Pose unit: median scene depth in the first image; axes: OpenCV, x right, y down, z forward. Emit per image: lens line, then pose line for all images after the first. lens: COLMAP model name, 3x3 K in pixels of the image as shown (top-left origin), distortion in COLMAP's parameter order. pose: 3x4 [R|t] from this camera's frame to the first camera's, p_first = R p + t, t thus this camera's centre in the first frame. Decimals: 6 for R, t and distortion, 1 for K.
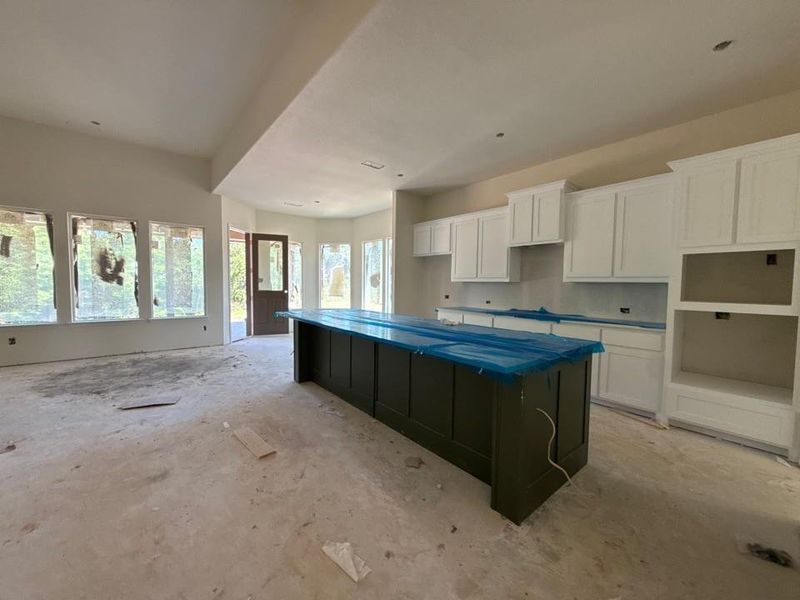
lens RADIAL K [[318.1, 0, 400.6], [0, 318.1, 300.3], [0, 0, 1]] dist [-0.004235, 0.000161]
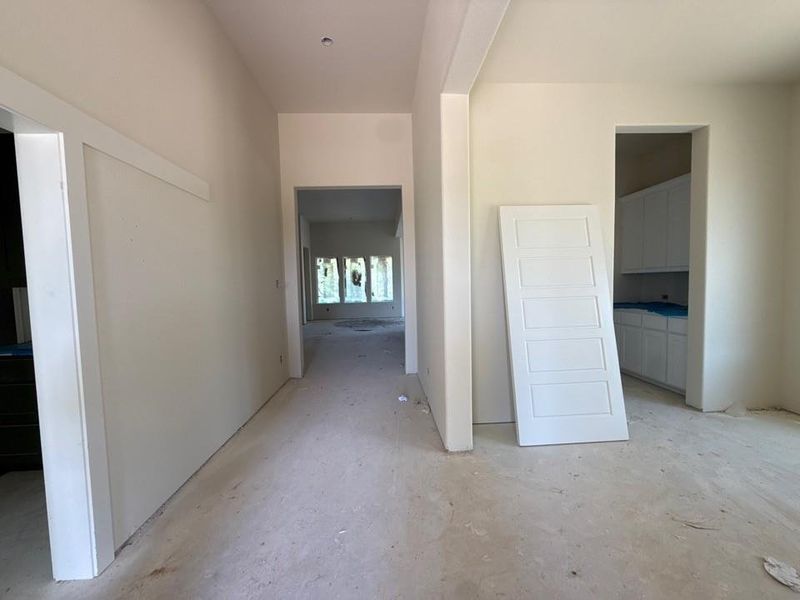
lens RADIAL K [[318.1, 0, 400.6], [0, 318.1, 300.3], [0, 0, 1]] dist [-0.004235, 0.000161]
pose [[0.797509, -0.002582, -0.603301, 0.684856], [0.005067, 0.999984, 0.002419, 0.045394], [0.603285, -0.004986, 0.797510, -0.600772]]
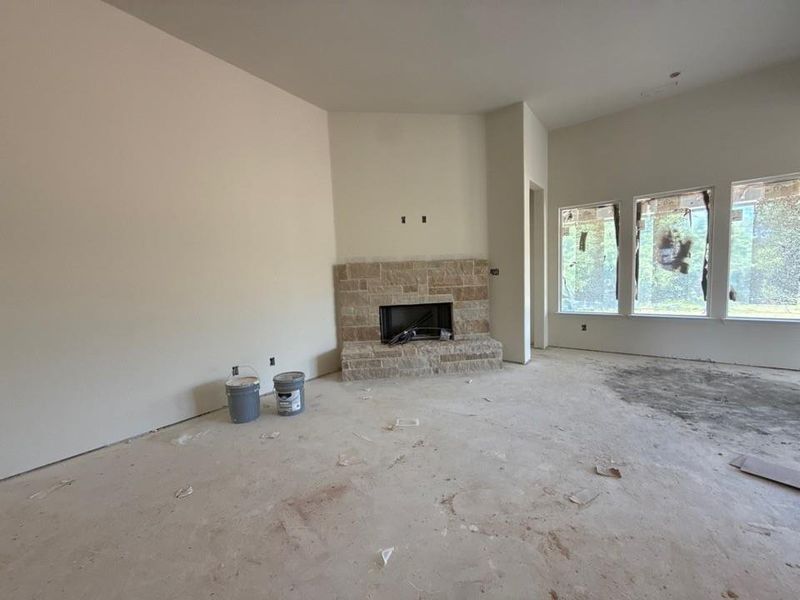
lens RADIAL K [[318.1, 0, 400.6], [0, 318.1, 300.3], [0, 0, 1]] dist [-0.004235, 0.000161]
pose [[0.215292, 0.051149, -0.975209, -0.255431], [-0.011247, 0.998691, 0.049898, -0.012441], [0.976485, 0.000226, 0.215585, 0.119891]]
